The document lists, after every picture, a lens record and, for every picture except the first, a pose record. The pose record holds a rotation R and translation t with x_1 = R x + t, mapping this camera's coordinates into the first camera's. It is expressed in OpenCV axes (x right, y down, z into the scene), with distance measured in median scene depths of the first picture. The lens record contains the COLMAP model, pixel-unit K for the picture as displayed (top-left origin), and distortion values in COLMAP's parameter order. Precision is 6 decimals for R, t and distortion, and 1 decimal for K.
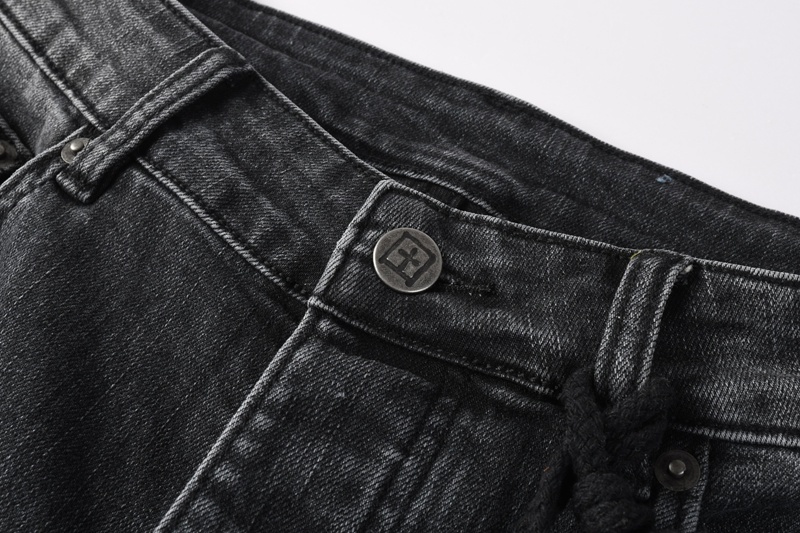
lens RADIAL K [[944.0, 0, 400.2], [0, 944.0, 294.0], [0, 0, 1]] dist [0.033126, 0.000000]
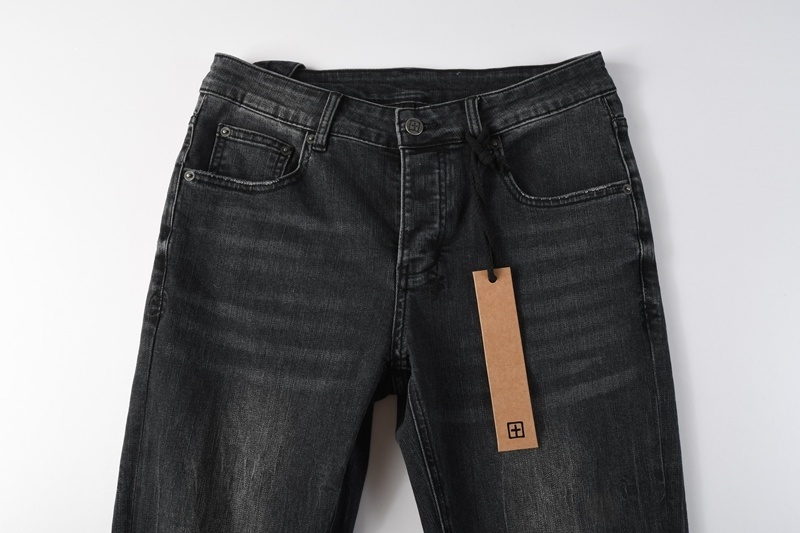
lens RADIAL K [[576.6, 0, 397.2], [0, 576.6, 269.8], [0, 0, 1]] dist [-0.014675, -0.002797]
pose [[0.873544, -0.476408, 0.099779, -0.539827], [0.426480, 0.847935, 0.314834, -0.295283], [-0.234596, -0.232468, 0.943888, -1.287083]]
